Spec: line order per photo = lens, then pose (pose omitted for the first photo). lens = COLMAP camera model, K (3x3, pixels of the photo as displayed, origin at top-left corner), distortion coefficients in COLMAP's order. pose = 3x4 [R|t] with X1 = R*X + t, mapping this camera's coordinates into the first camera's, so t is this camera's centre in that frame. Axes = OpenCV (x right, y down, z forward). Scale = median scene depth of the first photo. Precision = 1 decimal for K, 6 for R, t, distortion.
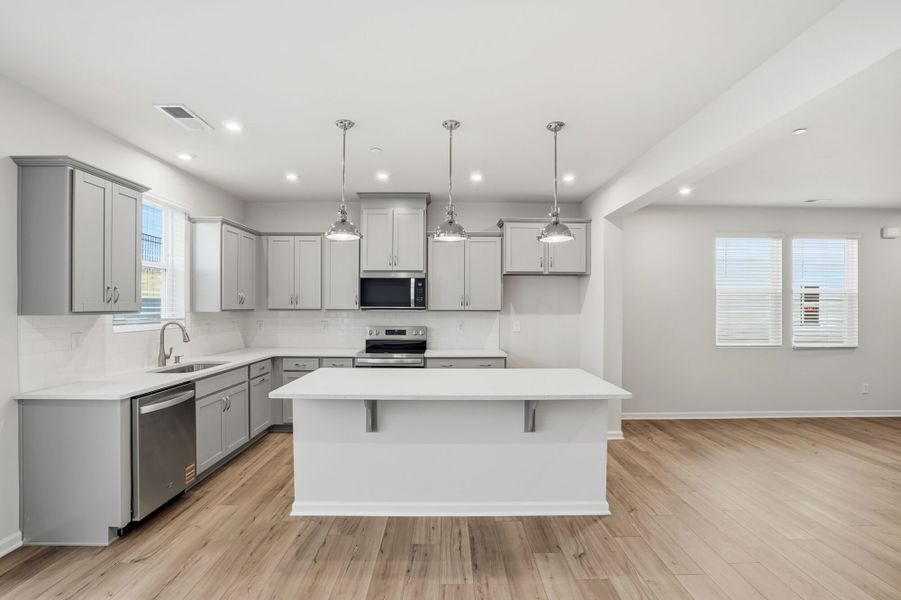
lens RADIAL K [[421.7, 0, 454.0], [0, 421.7, 304.9], [0, 0, 1]] dist [-0.062896, 0.023983]
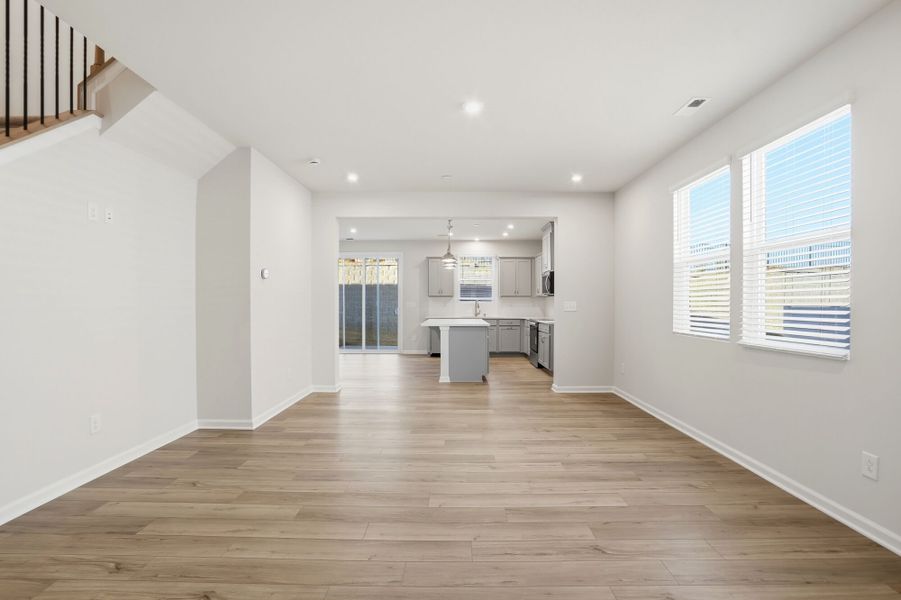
lens RADIAL K [[421.7, 0, 454.0], [0, 421.7, 304.9], [0, 0, 1]] dist [-0.062896, 0.023983]
pose [[-0.014077, 0.000069, -0.999901, 1.578941], [0.000615, 1.000000, 0.000060, 0.053484], [0.999901, -0.000614, -0.014077, 0.663676]]
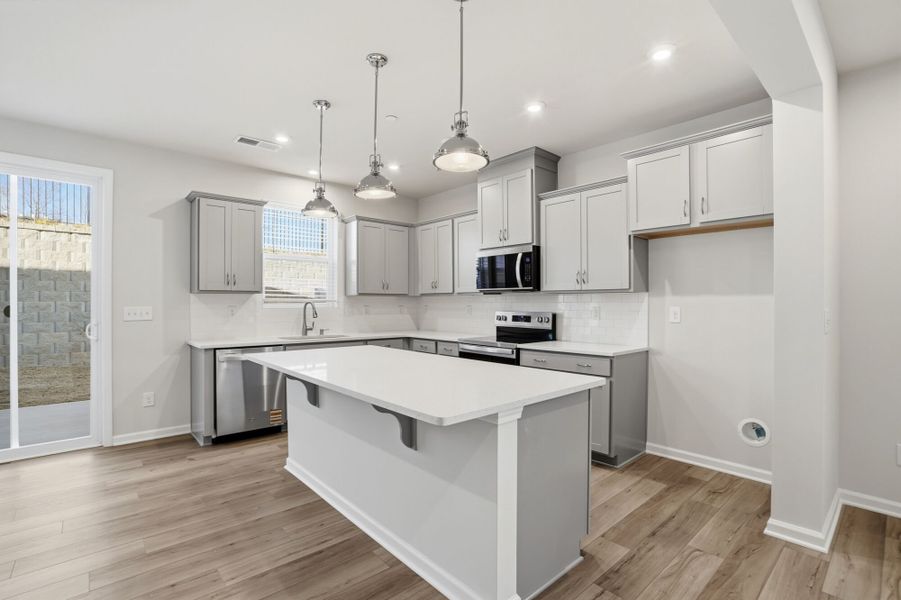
lens RADIAL K [[421.7, 0, 454.0], [0, 421.7, 304.9], [0, 0, 1]] dist [-0.062896, 0.023983]
pose [[0.657127, -0.001735, -0.753778, 0.451372], [0.002603, 0.999997, -0.000033, 0.039191], [0.753776, -0.001941, 0.657129, 0.358436]]
